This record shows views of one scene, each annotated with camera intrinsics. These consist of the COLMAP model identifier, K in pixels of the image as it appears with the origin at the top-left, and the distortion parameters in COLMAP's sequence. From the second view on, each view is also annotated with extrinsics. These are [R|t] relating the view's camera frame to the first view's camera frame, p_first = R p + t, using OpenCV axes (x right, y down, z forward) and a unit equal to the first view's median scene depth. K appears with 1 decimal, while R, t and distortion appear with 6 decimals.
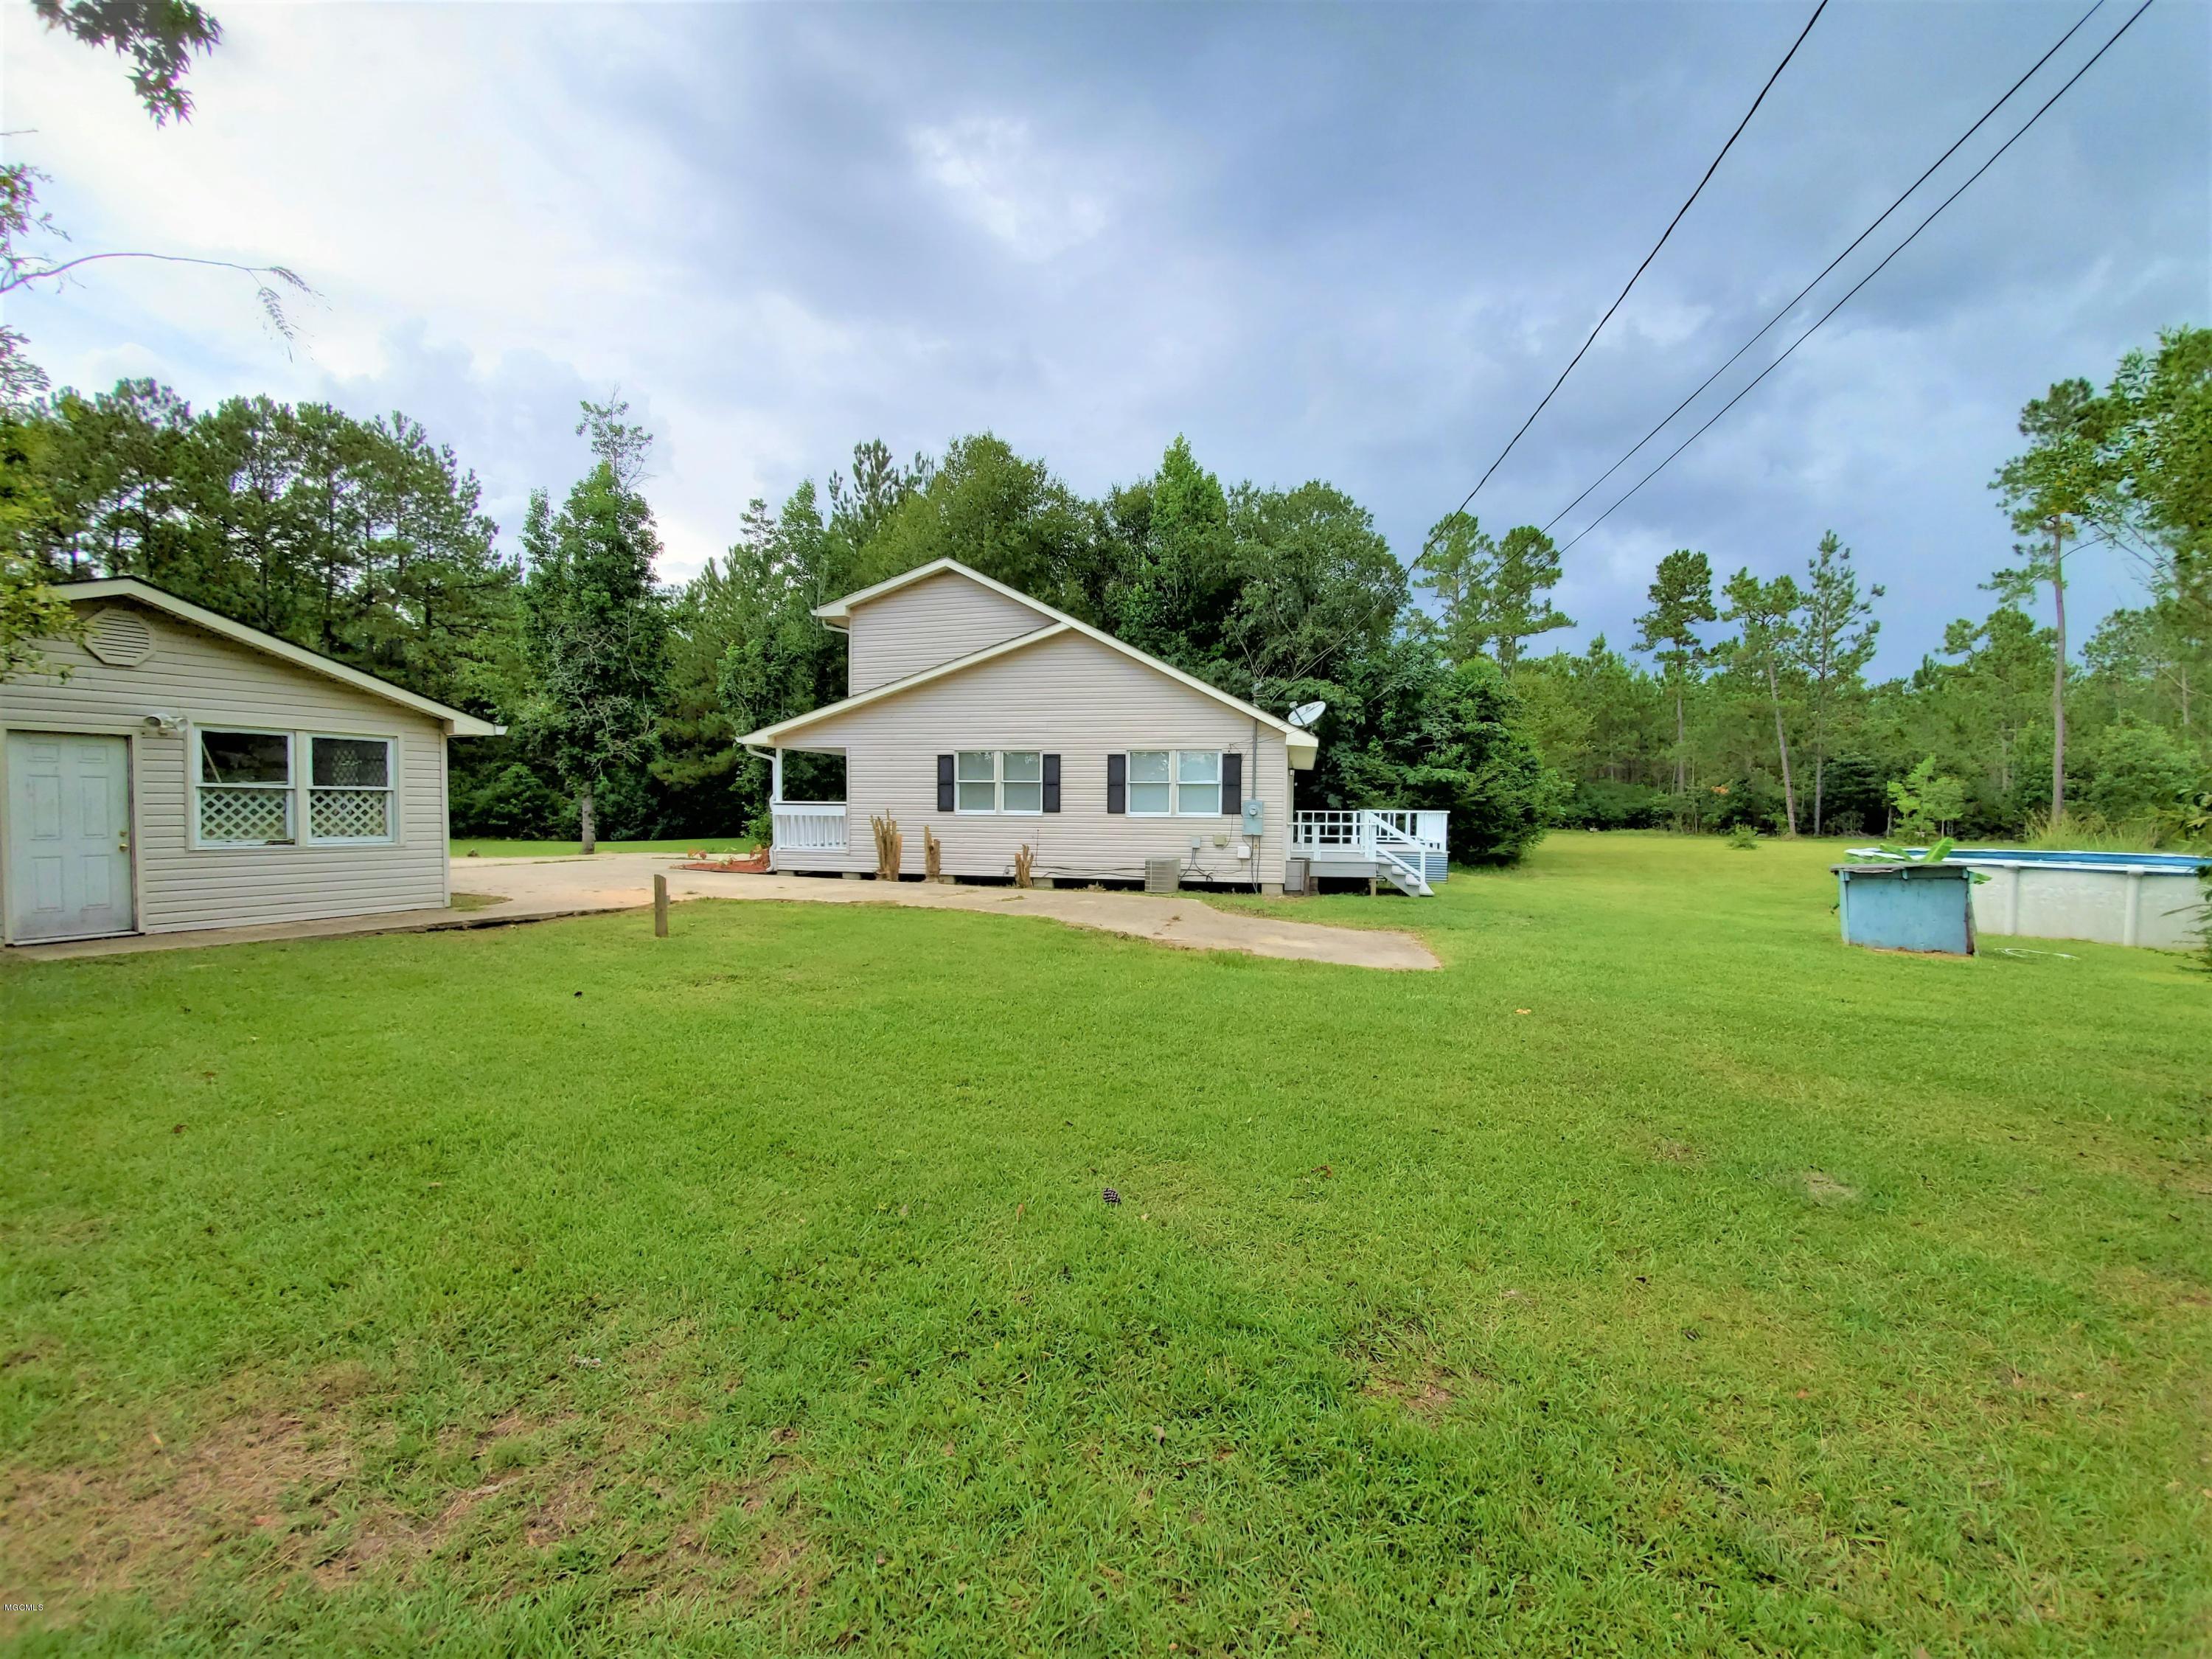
lens RADIAL K [[869.9, 0, 1106.0], [0, 869.9, 829.5], [0, 0, 1]] dist [-0.003106, -0.000348]
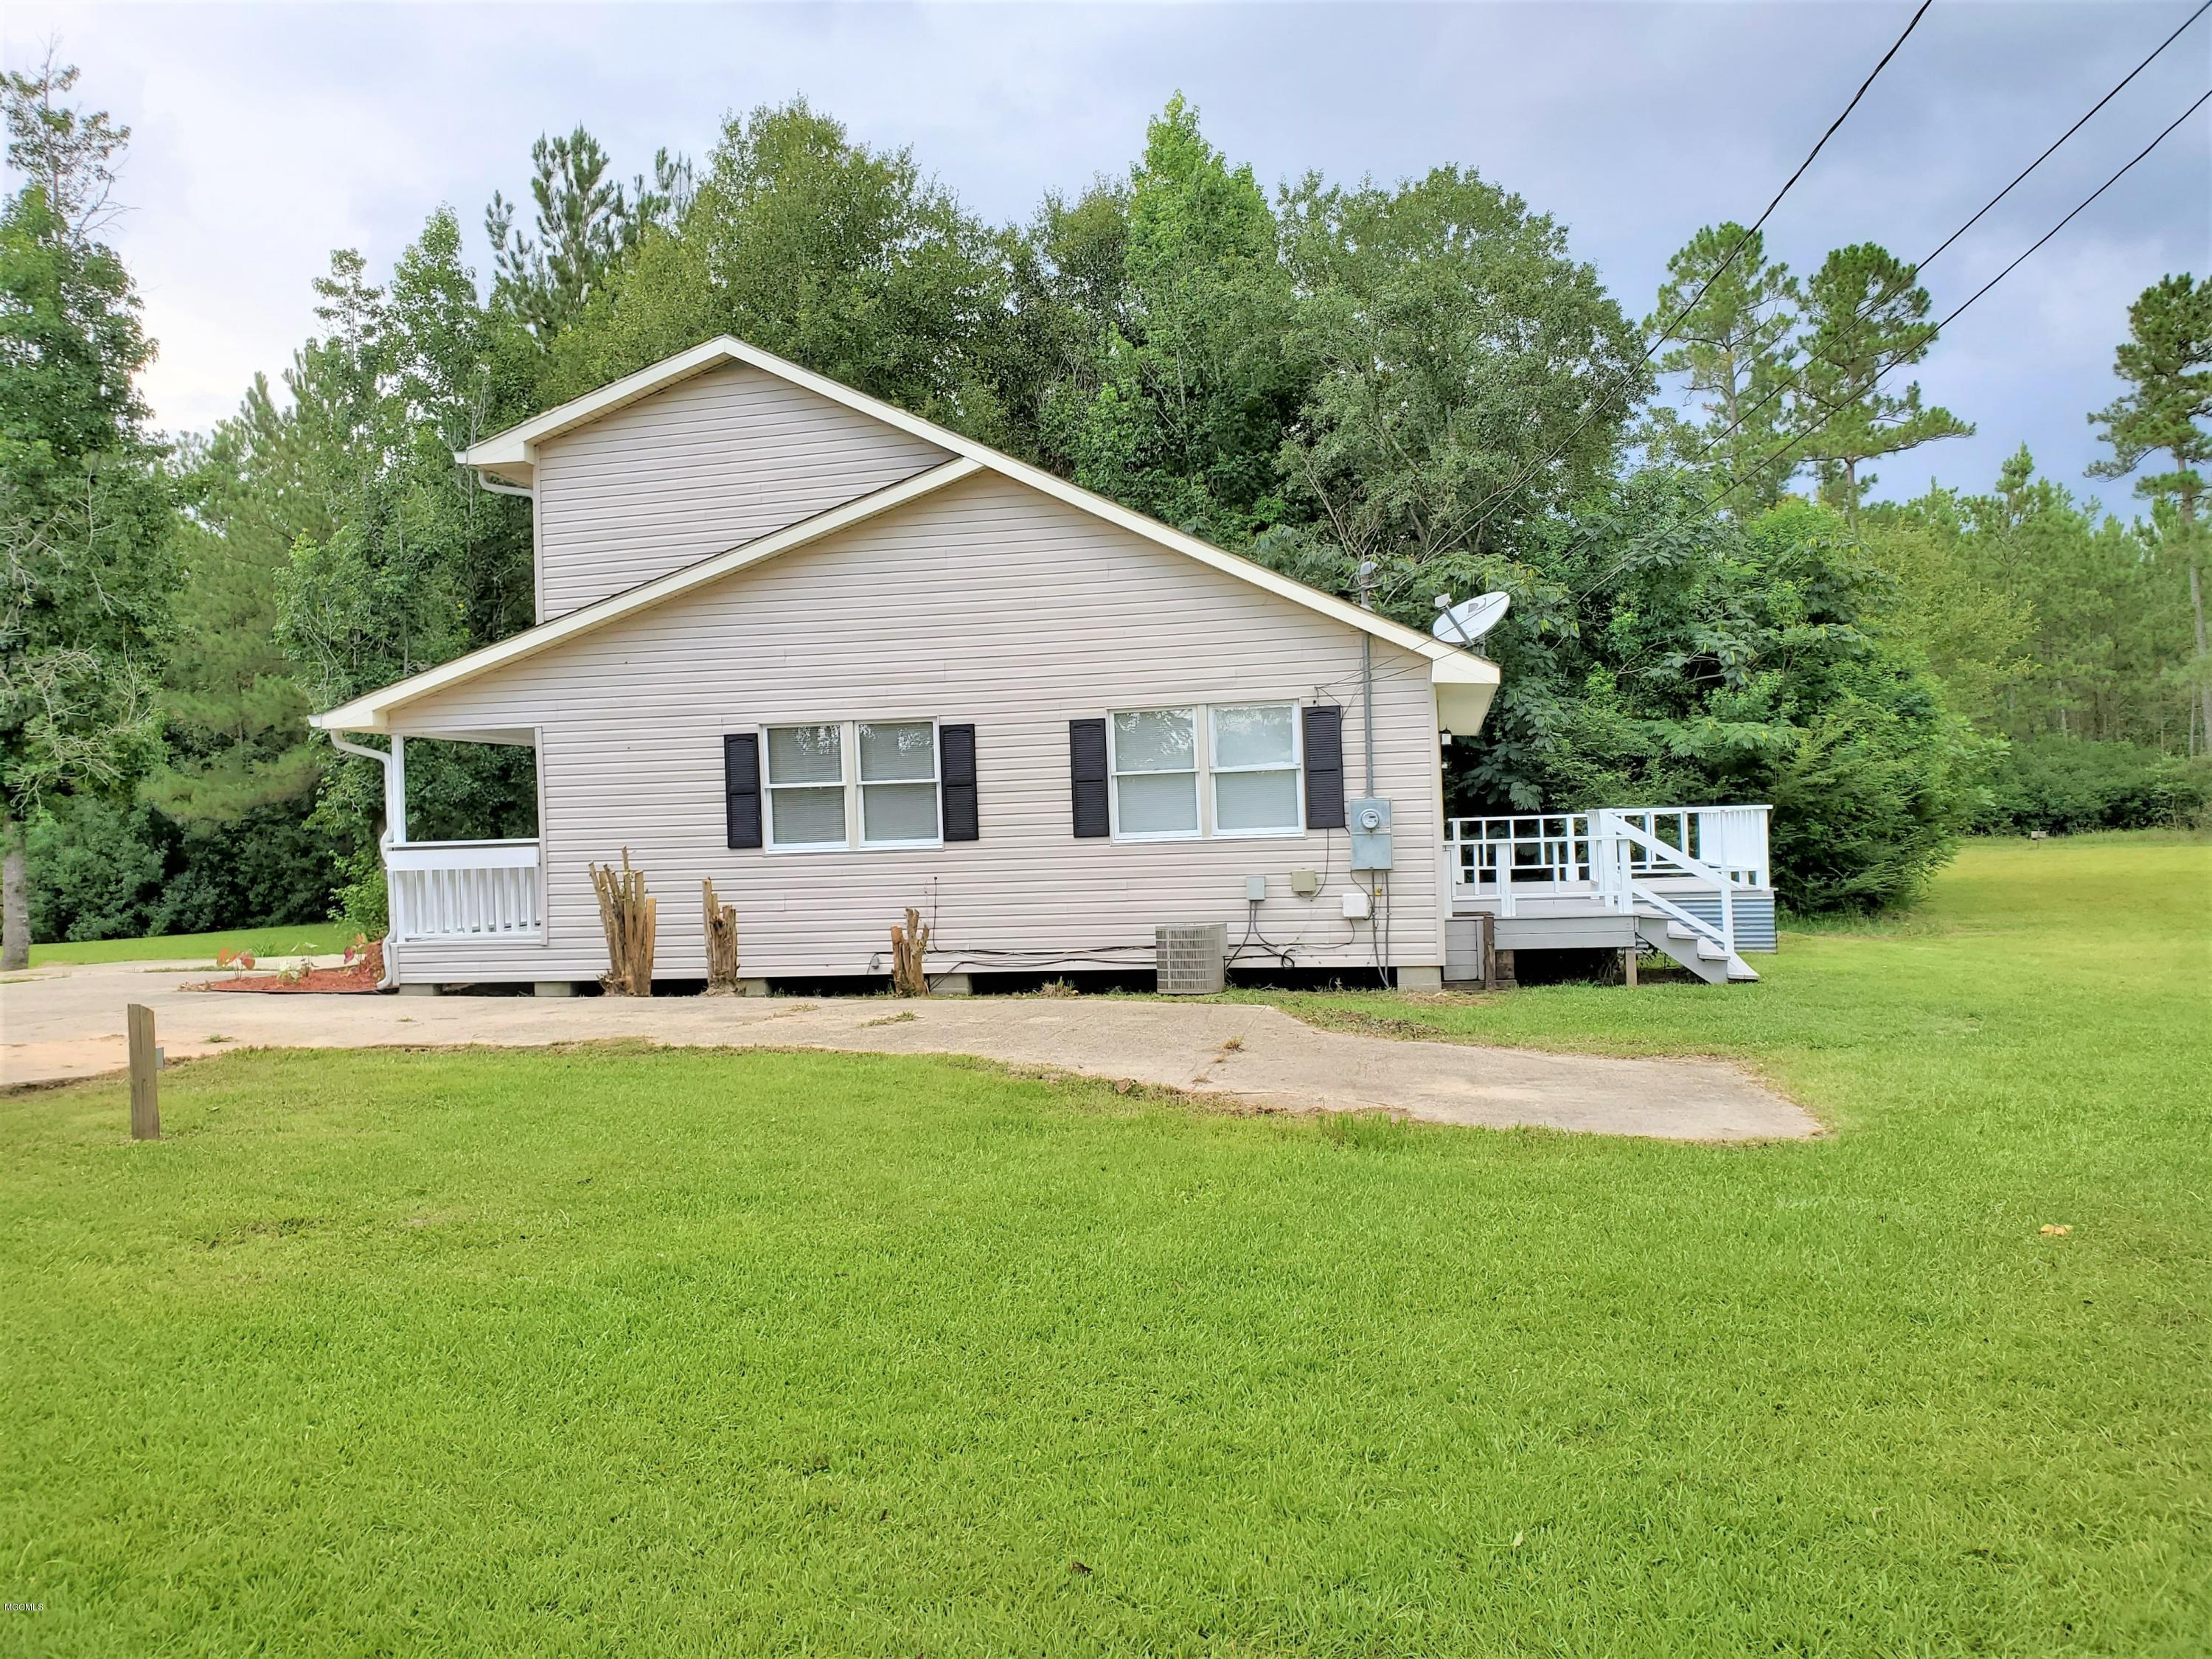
lens RADIAL K [[1690.2, 0, 1045.0], [0, 1690.2, 814.9], [0, 0, 1]] dist [0.058703, -0.072545]
pose [[0.999065, -0.043085, -0.003546, -0.006890], [0.042922, 0.998377, -0.037441, 0.002018], [0.005153, 0.037254, 0.999293, 0.030108]]
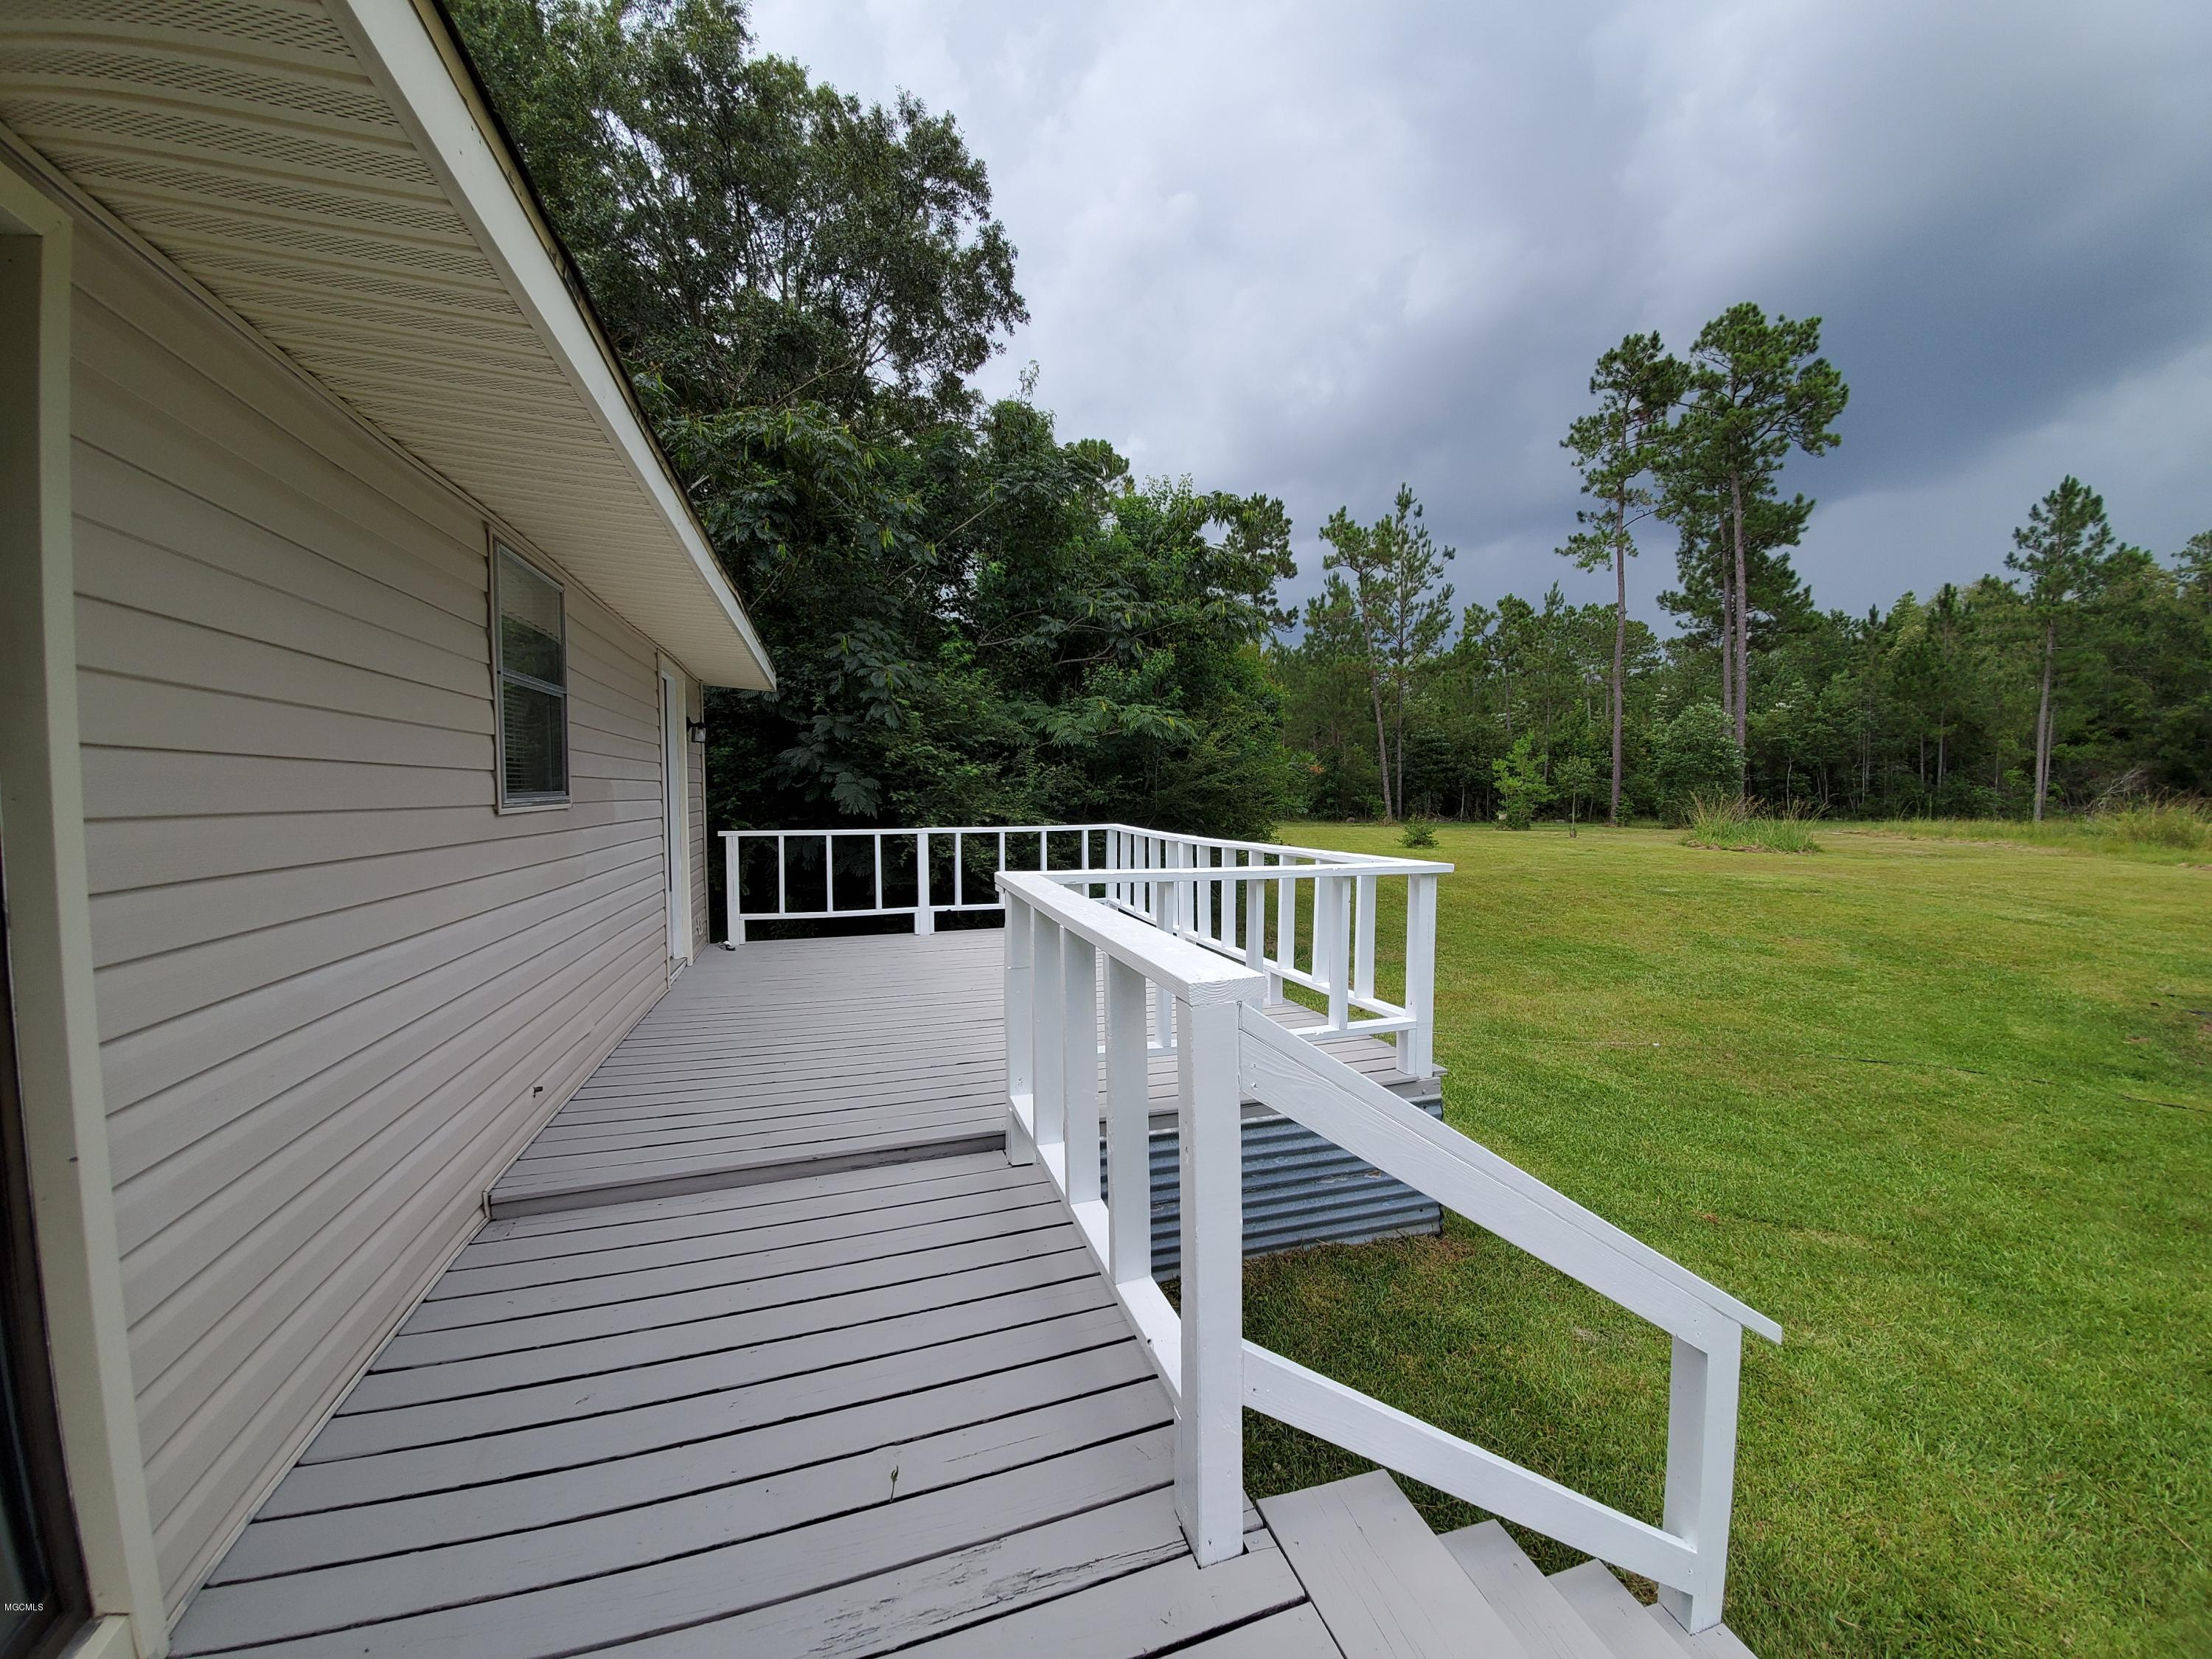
lens RADIAL K [[900.9, 0, 1106.0], [0, 900.9, 829.5], [0, 0, 1]] dist [-0.043543, -0.000008]
pose [[0.871457, -0.032657, 0.489383, 0.162828], [0.023259, 0.999410, 0.025272, -0.023520], [-0.489919, -0.010641, 0.871703, 0.598615]]
